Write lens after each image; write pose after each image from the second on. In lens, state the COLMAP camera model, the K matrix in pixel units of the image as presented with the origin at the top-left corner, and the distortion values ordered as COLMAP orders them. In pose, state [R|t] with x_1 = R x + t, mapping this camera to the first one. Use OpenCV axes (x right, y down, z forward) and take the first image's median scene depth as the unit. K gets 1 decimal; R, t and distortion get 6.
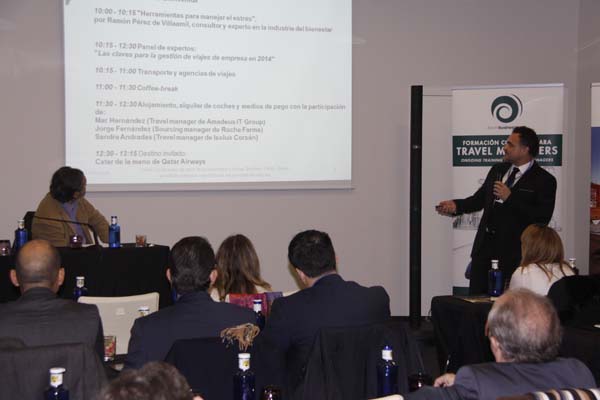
lens RADIAL K [[1315.0, 0, 300.0], [0, 1315.0, 200.0], [0, 0, 1]] dist [0.536092, 0.286890]
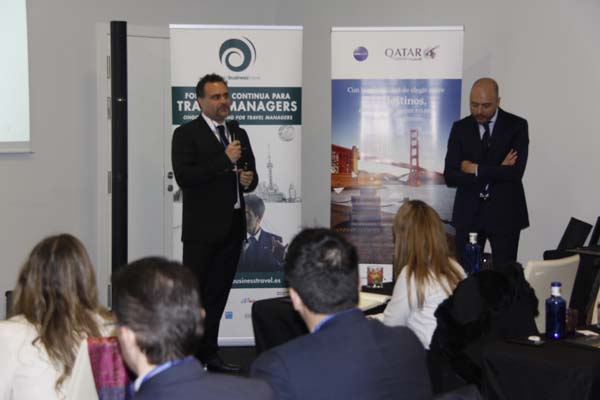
lens RADIAL K [[1315.0, 0, 300.0], [0, 1315.0, 200.0], [0, 0, 1]] dist [0.536092, 0.286890]
pose [[0.930821, -0.023967, 0.364689, -0.109469], [0.011496, 0.999274, 0.036328, -0.008173], [-0.365294, -0.029623, 0.930421, 0.226621]]
